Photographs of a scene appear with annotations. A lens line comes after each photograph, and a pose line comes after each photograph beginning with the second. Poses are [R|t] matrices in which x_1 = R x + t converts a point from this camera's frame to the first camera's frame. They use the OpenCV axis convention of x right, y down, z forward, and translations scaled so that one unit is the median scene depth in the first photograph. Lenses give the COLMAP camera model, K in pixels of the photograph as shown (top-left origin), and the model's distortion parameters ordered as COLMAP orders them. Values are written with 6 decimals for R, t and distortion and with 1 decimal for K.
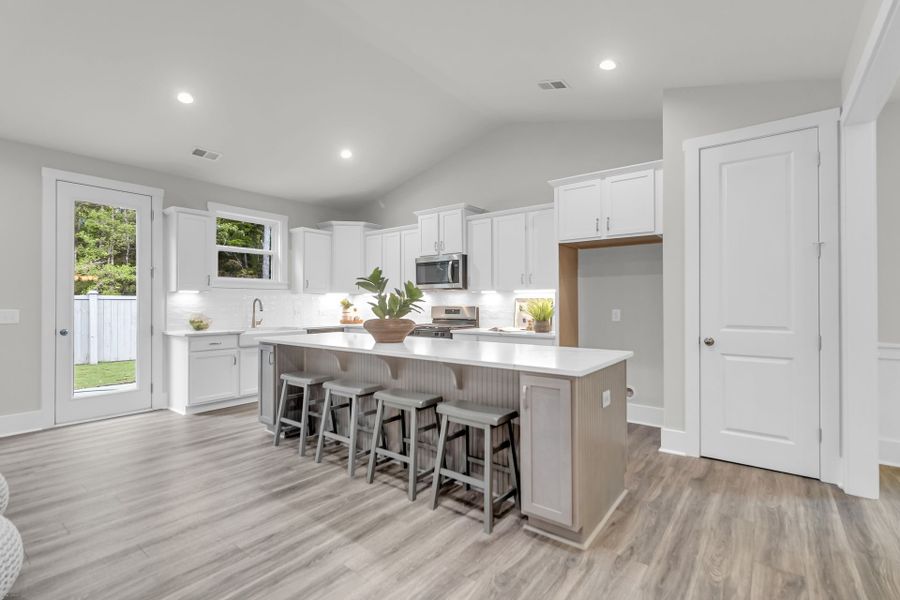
lens RADIAL K [[421.4, 0, 443.1], [0, 421.4, 303.2], [0, 0, 1]] dist [-0.000998, 0.001569]
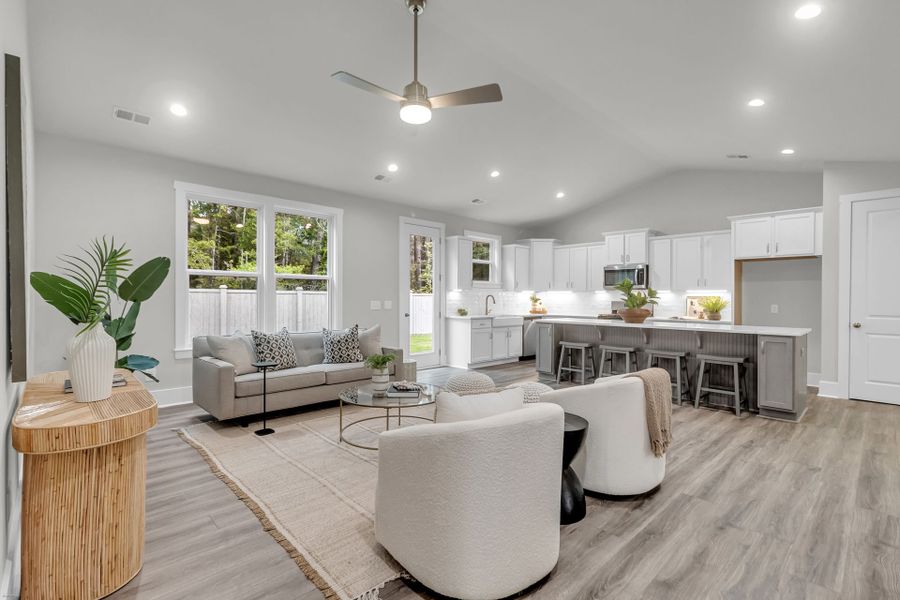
lens RADIAL K [[421.4, 0, 439.4], [0, 421.4, 301.6], [0, 0, 1]] dist [-0.000998, 0.001569]
pose [[0.989326, 0.008906, -0.145444, -0.457658], [-0.007781, 0.999935, 0.008301, 0.001341], [0.145509, -0.007081, 0.989332, -0.524107]]
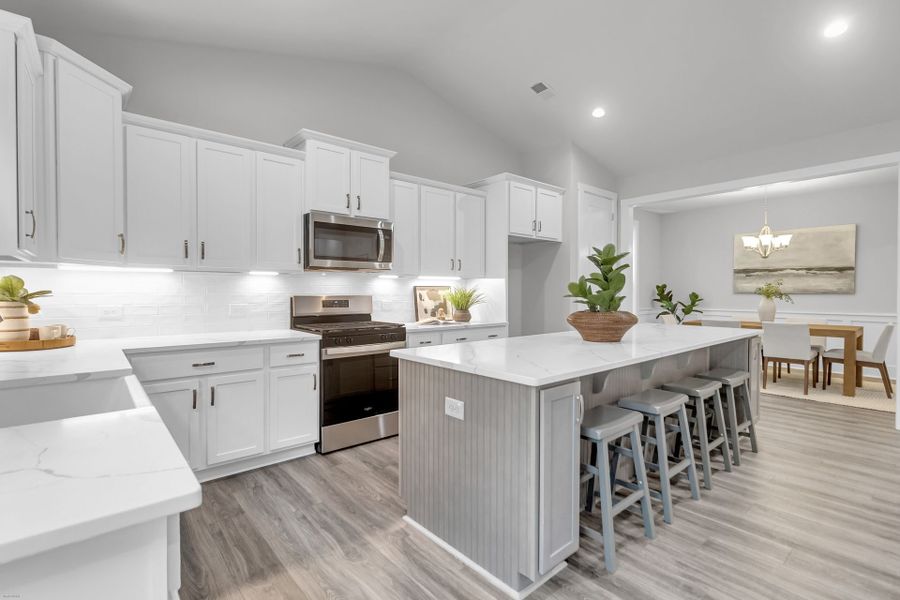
lens RADIAL K [[421.4, 0, 450.0], [0, 421.4, 298.3], [0, 0, 1]] dist [-0.000998, 0.001569]
pose [[0.188935, -0.014198, 0.981887, -0.678628], [-0.000530, 0.999894, 0.014560, 0.001896], [-0.981990, -0.003271, 0.188907, 0.808286]]
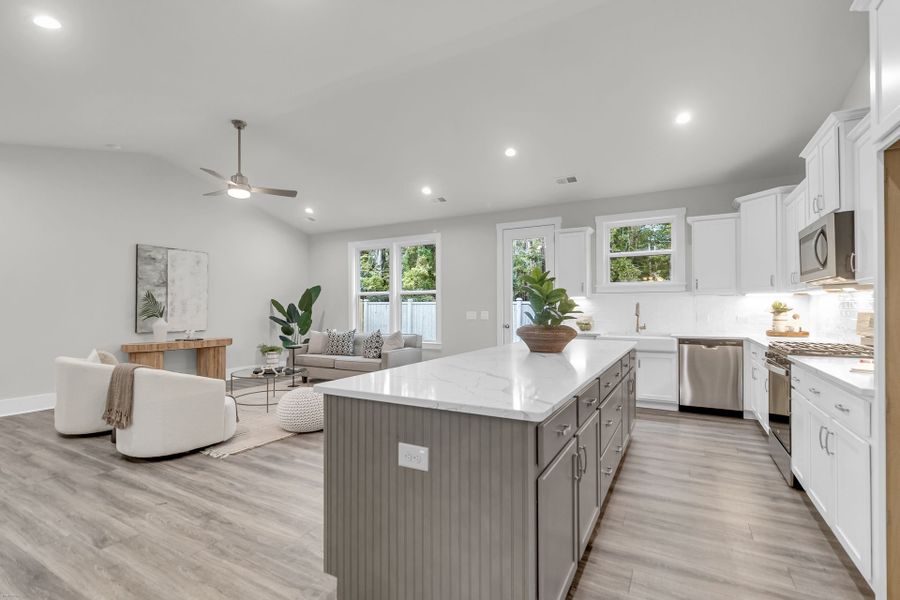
lens RADIAL K [[421.4, 0, 451.4], [0, 421.4, 303.5], [0, 0, 1]] dist [-0.000998, 0.001569]
pose [[0.153066, -0.010716, -0.988158, 0.516364], [0.001879, 0.999943, -0.010552, 0.001033], [0.988214, -0.000241, 0.153078, 0.481025]]
